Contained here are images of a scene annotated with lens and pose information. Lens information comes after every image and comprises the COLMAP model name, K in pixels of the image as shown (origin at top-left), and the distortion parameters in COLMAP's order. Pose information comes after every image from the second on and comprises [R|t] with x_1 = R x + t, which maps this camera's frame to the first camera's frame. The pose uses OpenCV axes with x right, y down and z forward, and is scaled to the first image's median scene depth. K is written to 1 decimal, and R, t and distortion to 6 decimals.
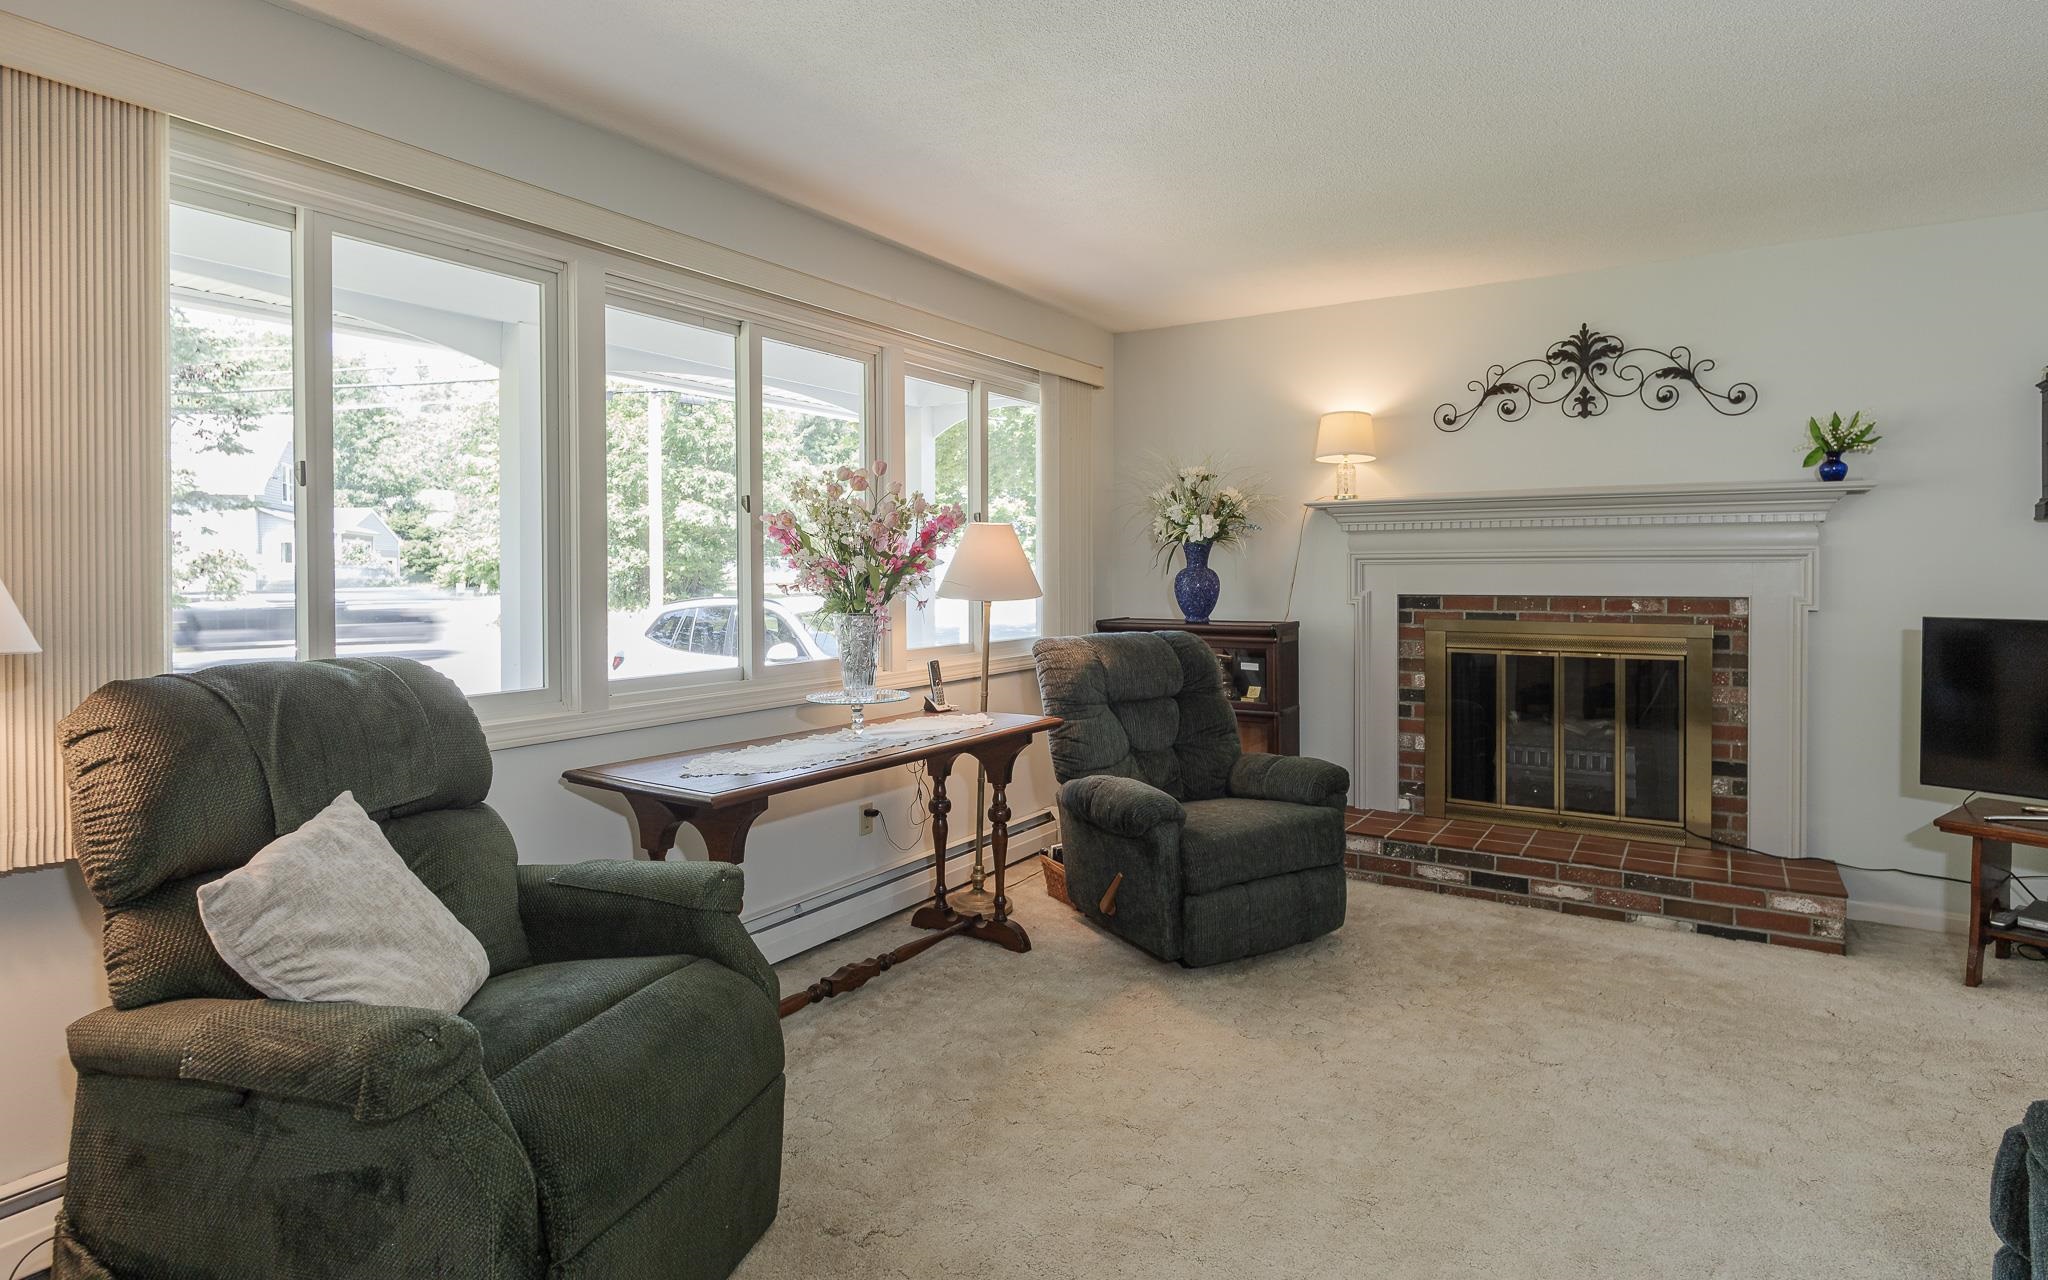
lens RADIAL K [[1070.3, 0, 1017.4], [0, 1070.3, 579.8], [0, 0, 1]] dist [-0.002894, 0.000852]
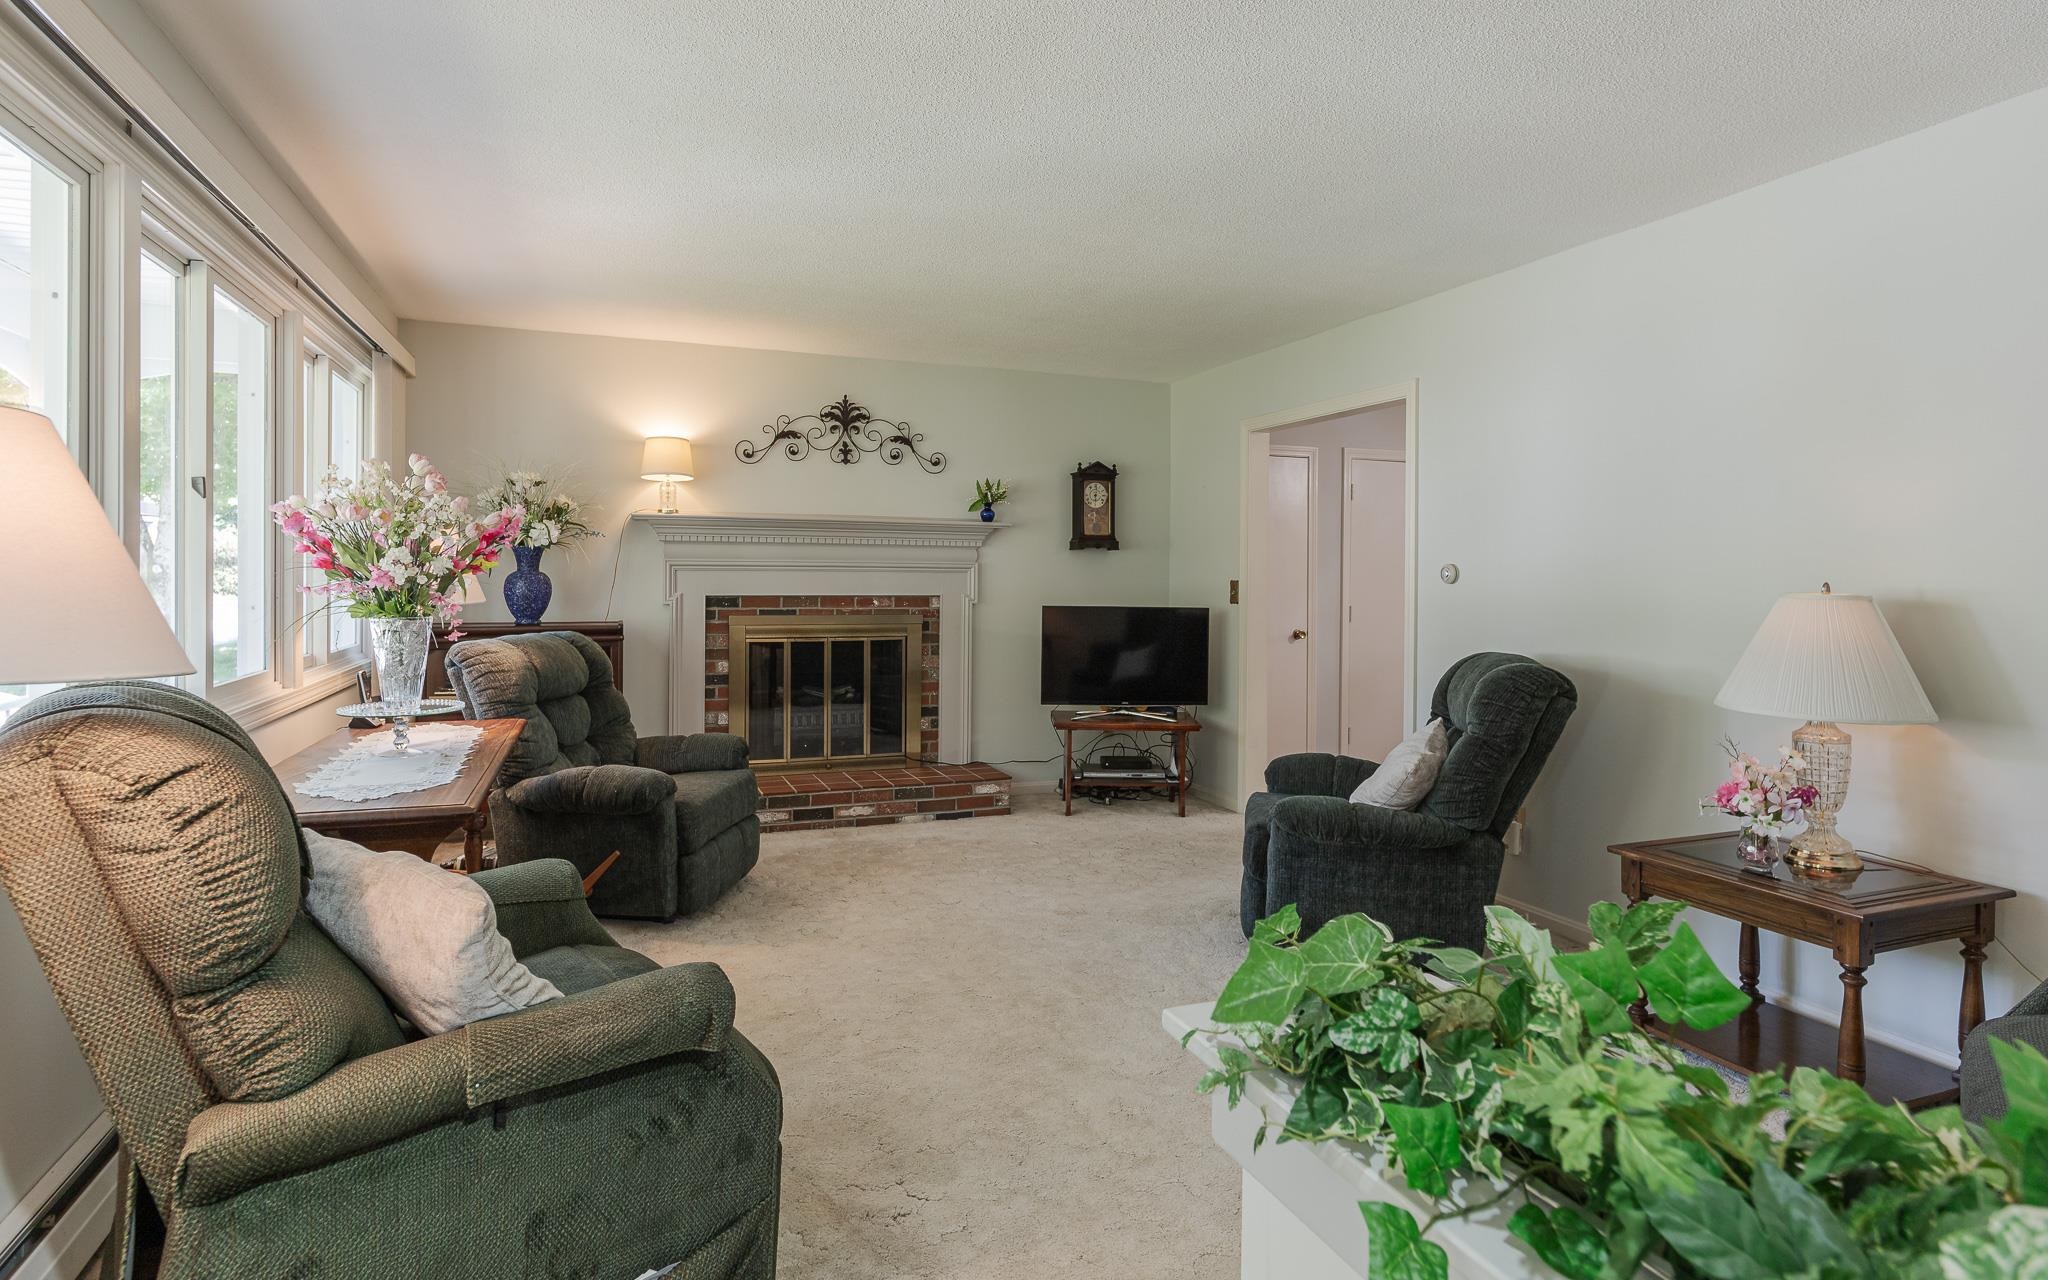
lens RADIAL K [[1070.3, 0, 1017.4], [0, 1070.3, 579.8], [0, 0, 1]] dist [-0.002894, 0.000852]
pose [[0.592452, 0.005148, 0.805589, -0.444184], [-0.001219, 0.999984, -0.005494, 0.002442], [-0.805605, 0.002273, 0.592449, 0.020458]]
